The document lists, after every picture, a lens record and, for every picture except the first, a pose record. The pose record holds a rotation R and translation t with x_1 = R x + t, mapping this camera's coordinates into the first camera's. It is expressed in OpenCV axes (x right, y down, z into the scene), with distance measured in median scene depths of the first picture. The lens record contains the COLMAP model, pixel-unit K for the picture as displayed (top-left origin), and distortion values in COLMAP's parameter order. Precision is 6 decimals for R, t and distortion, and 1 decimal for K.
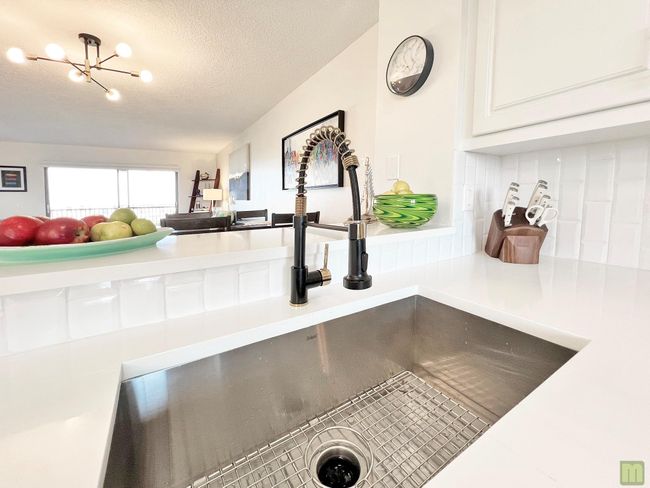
lens RADIAL K [[277.1, 0, 320.7], [0, 277.1, 242.2], [0, 0, 1]] dist [0.004386, 0.000633]
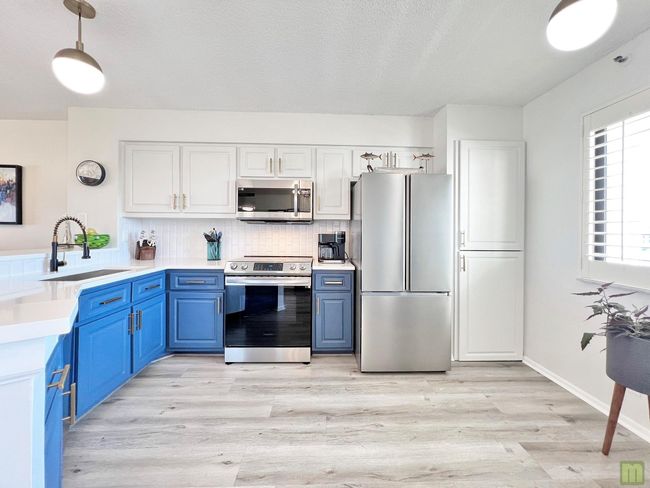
lens RADIAL K [[277.1, 0, 328.8], [0, 277.1, 231.9], [0, 0, 1]] dist [0.004386, 0.000633]
pose [[0.500557, 0.022796, 0.865403, -0.750503], [0.116737, 0.988745, -0.093567, 0.263931], [-0.857797, 0.147861, 0.492262, -1.903721]]
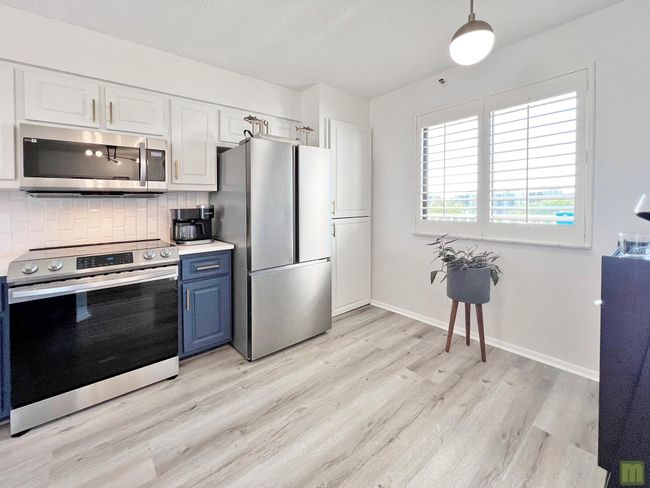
lens RADIAL K [[271.1, 0, 320.3], [0, 271.1, 205.8], [0, 0, 1]] dist [-0.004977, 0.001906]
pose [[-0.136196, 0.013179, 0.990594, -0.673136], [0.176759, 0.984190, 0.011208, 0.172721], [-0.974786, 0.176622, -0.136373, -1.319297]]
